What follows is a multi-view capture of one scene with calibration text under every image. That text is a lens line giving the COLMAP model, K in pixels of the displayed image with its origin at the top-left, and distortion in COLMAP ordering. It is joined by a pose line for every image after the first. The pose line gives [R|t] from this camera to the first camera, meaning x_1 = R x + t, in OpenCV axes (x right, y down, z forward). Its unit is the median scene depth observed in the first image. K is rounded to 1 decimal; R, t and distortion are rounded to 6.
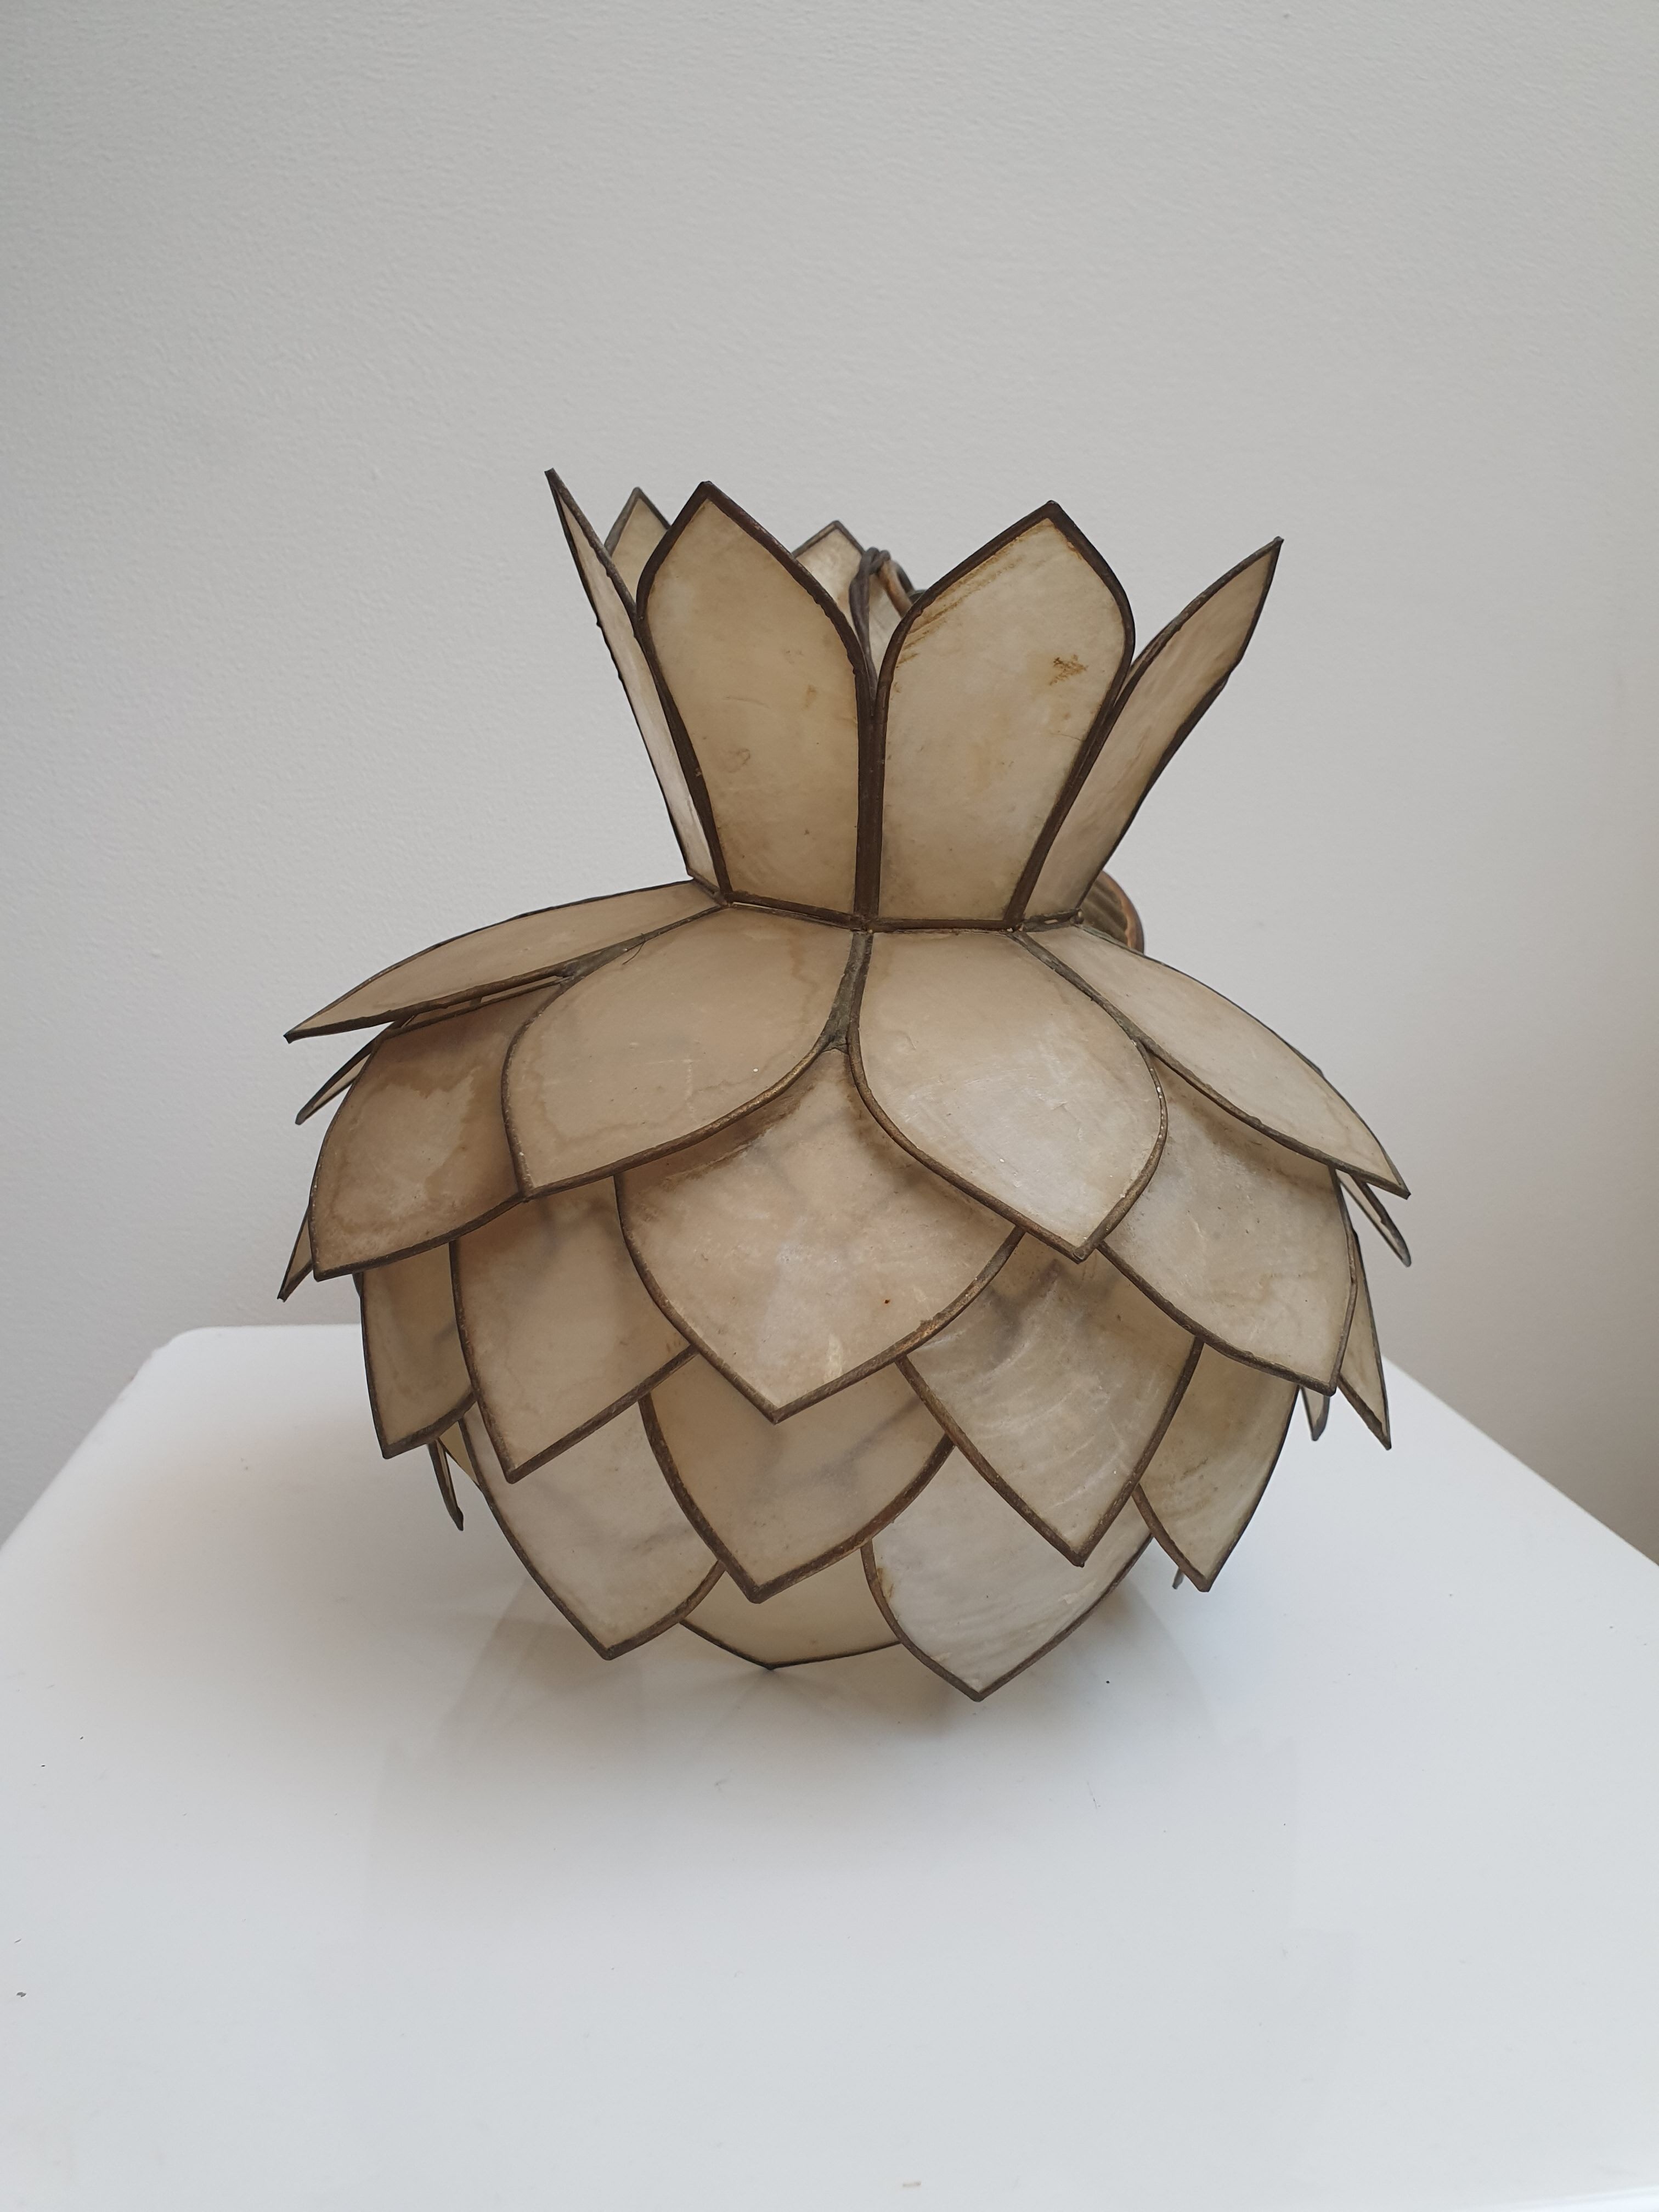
lens RADIAL K [[1777.4, 0, 829.5], [0, 1777.4, 1106.0], [0, 0, 1]] dist [-0.007773, -0.005935]
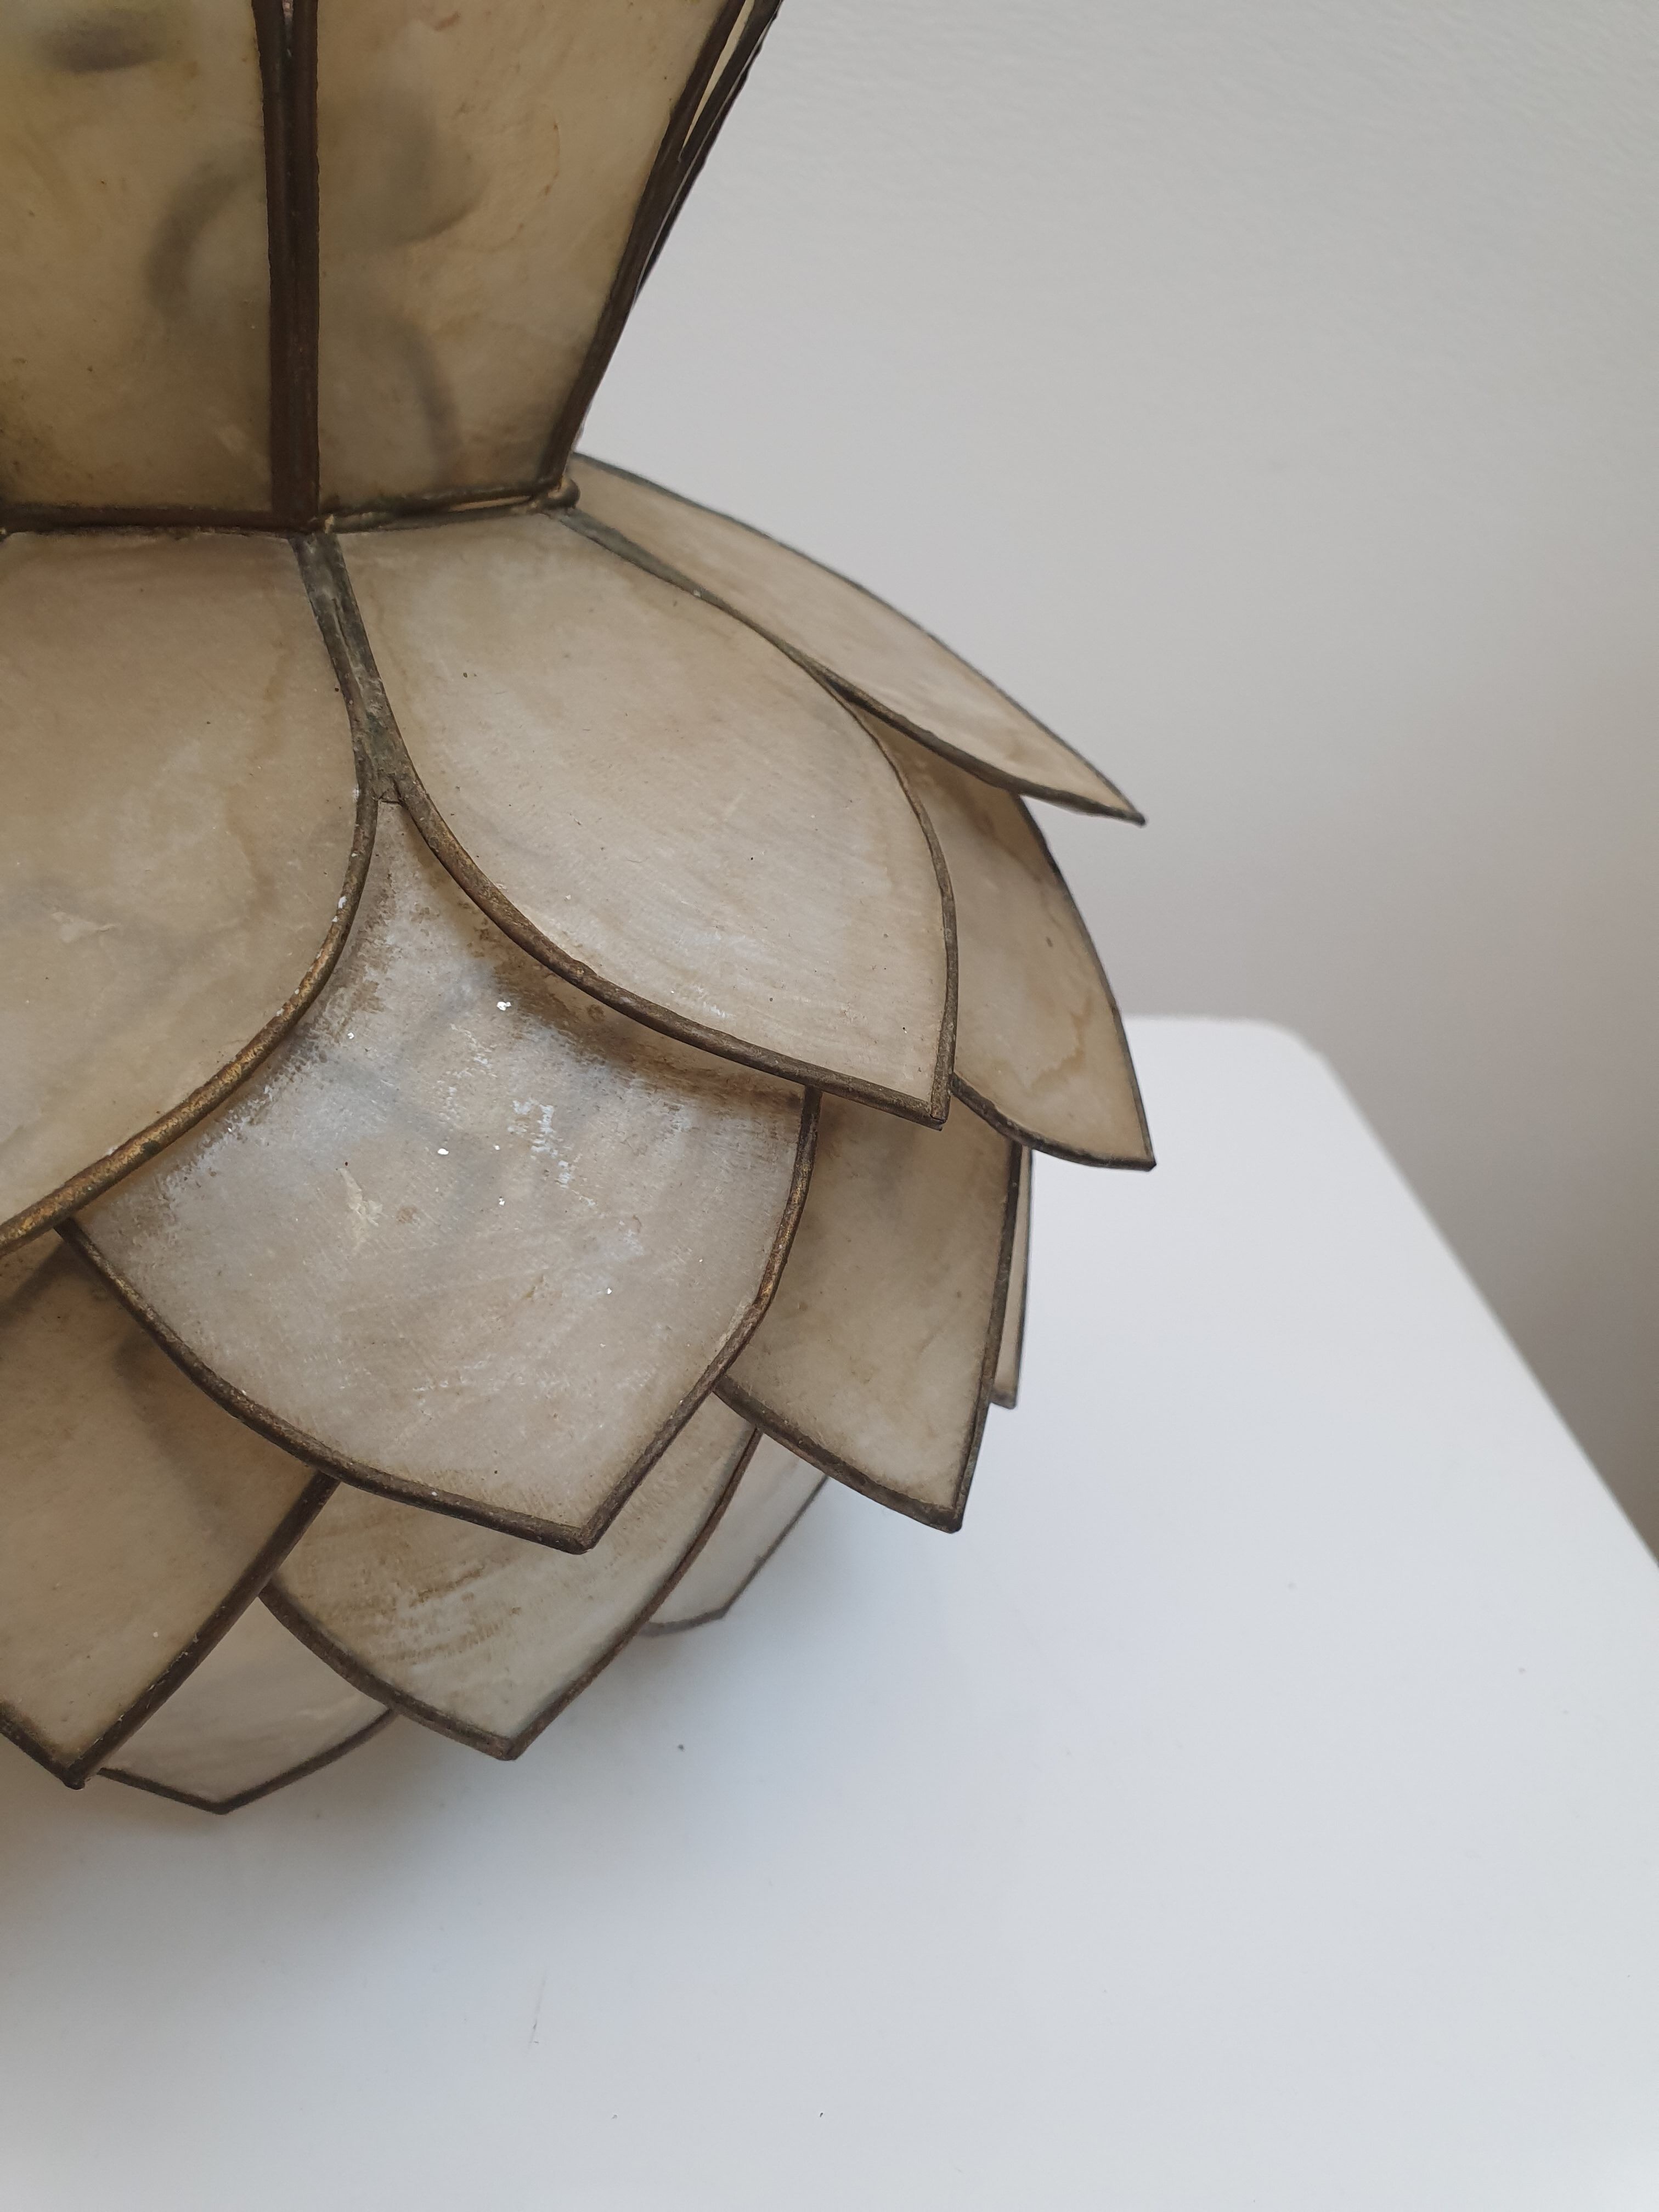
lens RADIAL K [[1777.4, 0, 829.5], [0, 1777.4, 1106.0], [0, 0, 1]] dist [-0.007773, -0.005935]
pose [[0.964581, 0.102505, -0.243054, 0.445032], [-0.028344, 0.956350, 0.290845, -0.102879], [0.262258, -0.273654, 0.925383, 0.570809]]
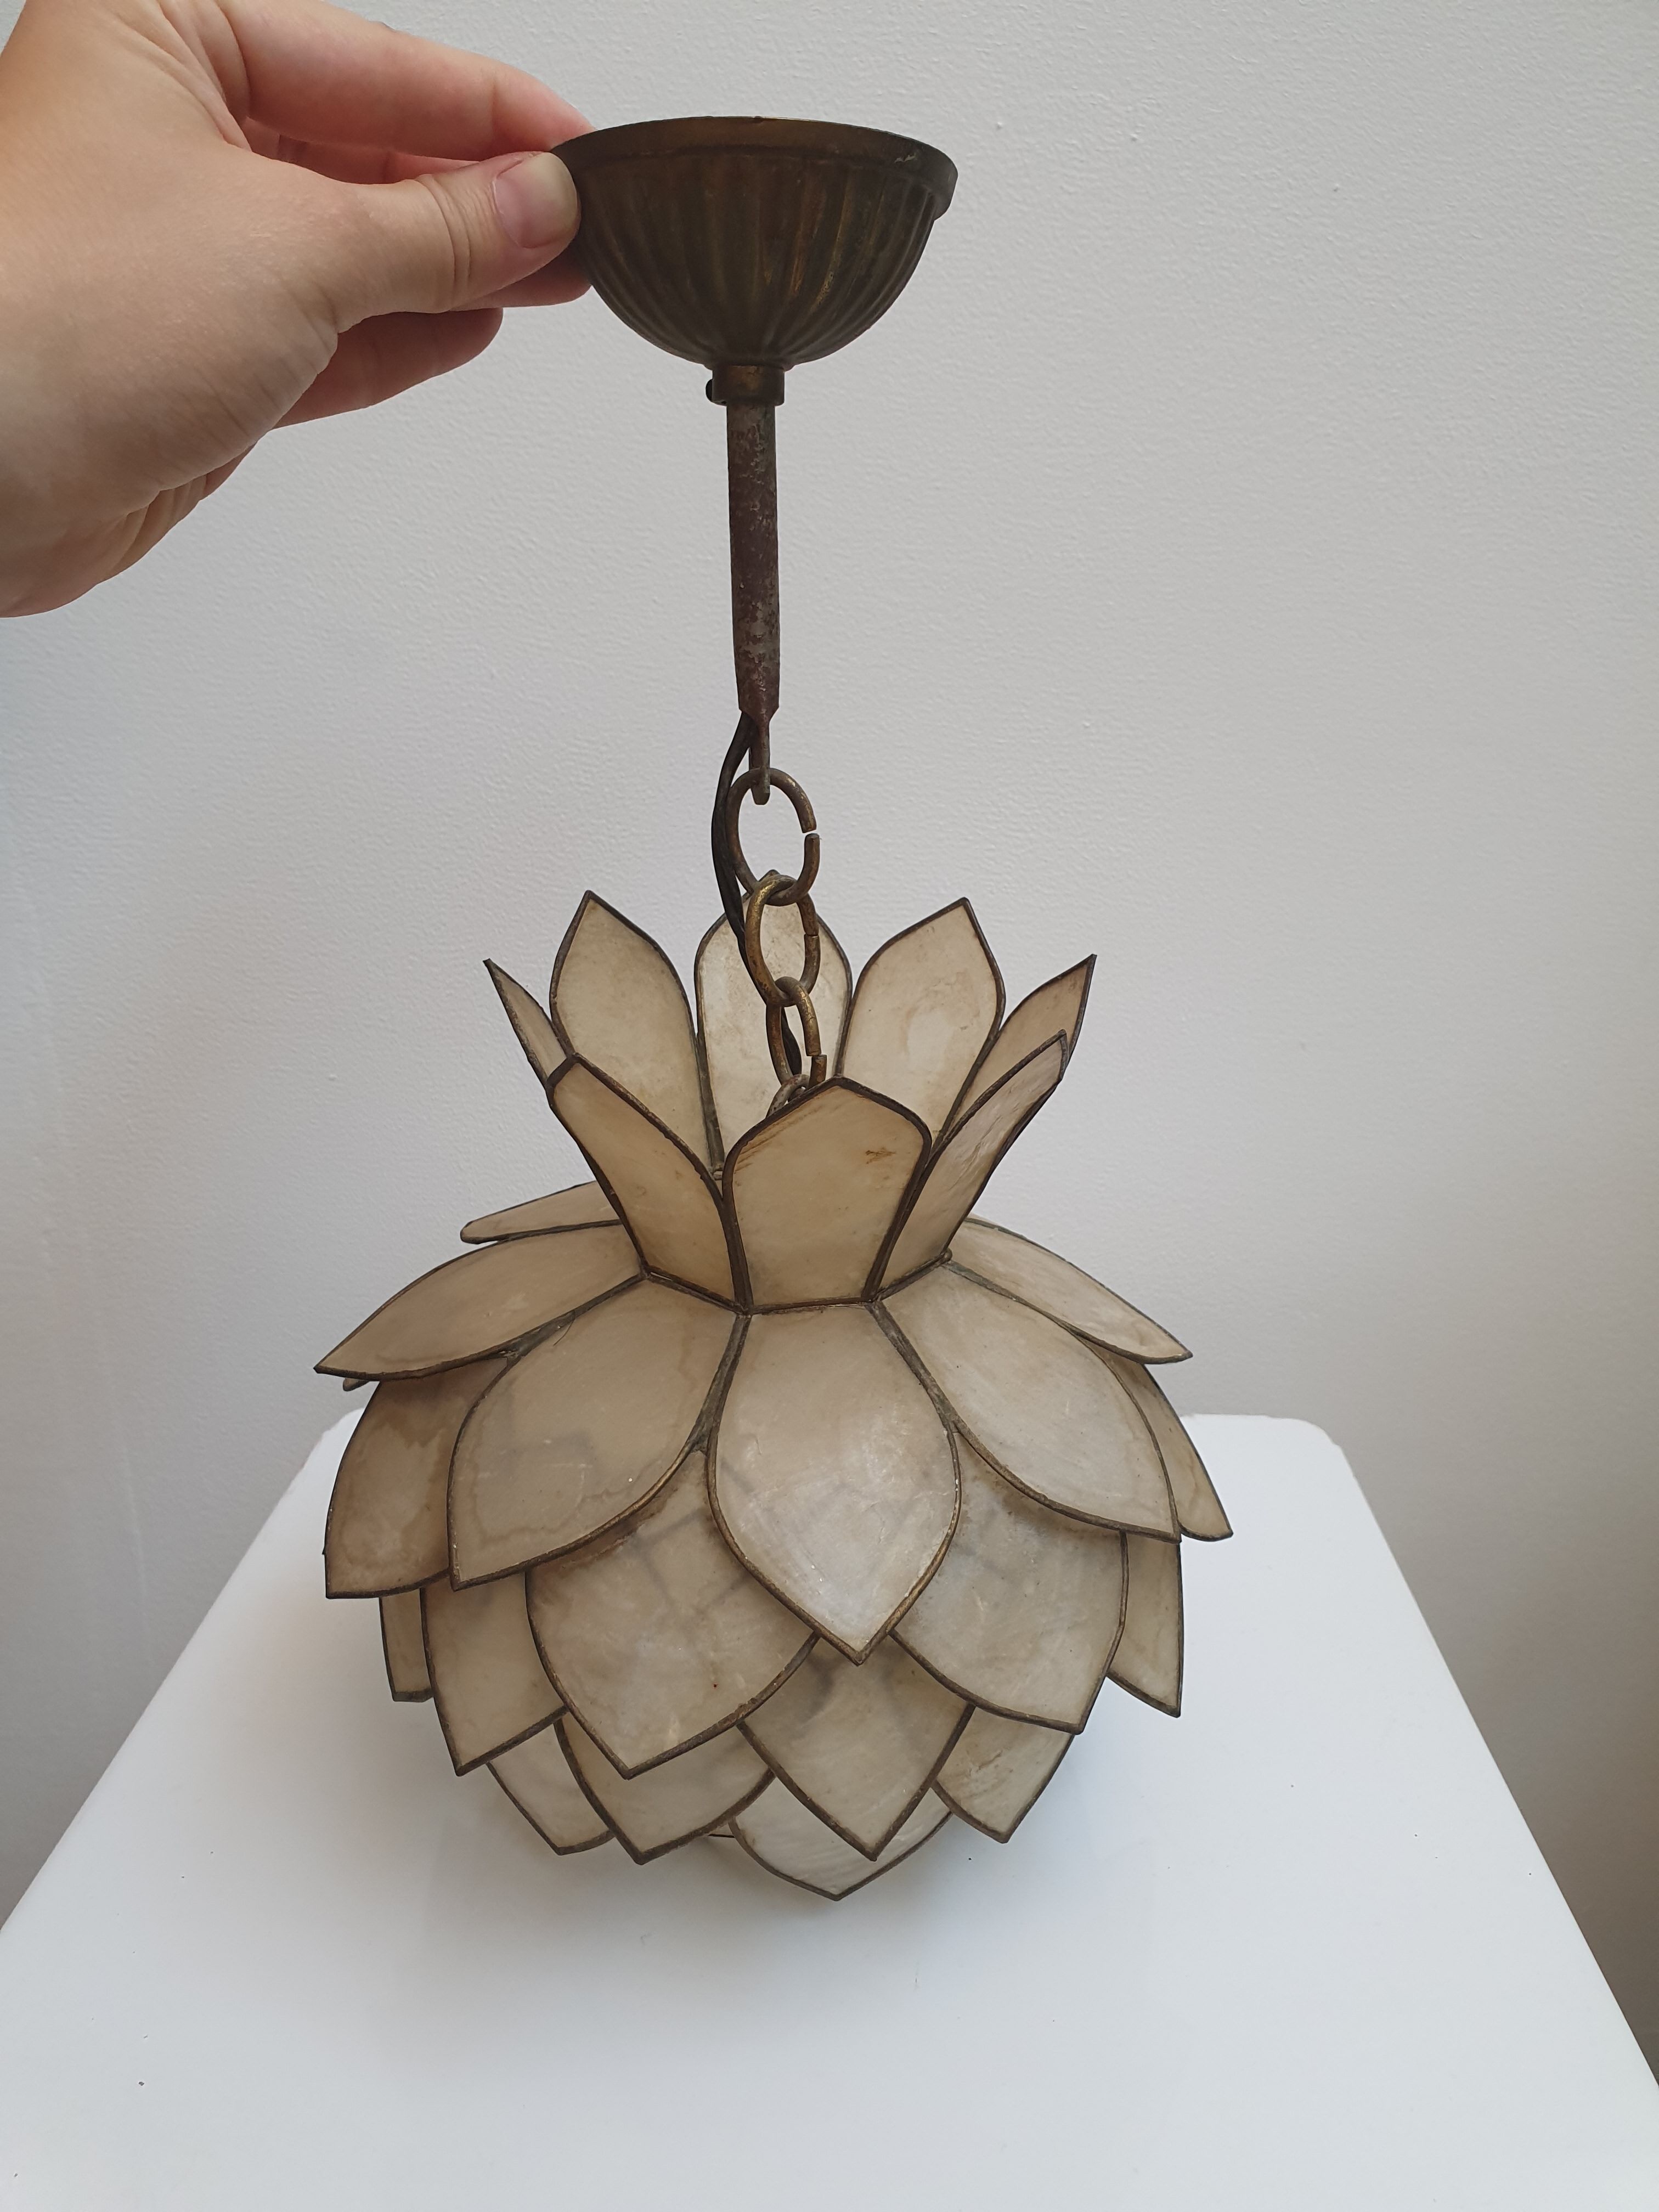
lens RADIAL K [[1697.9, 0, 829.5], [0, 1697.9, 1106.0], [0, 0, 1]] dist [-0.008678, -0.003595]
pose [[0.991303, 0.002401, -0.131576, 0.254966], [0.017175, 0.988921, 0.147449, -0.453986], [0.130472, -0.148426, 0.980279, -0.148038]]
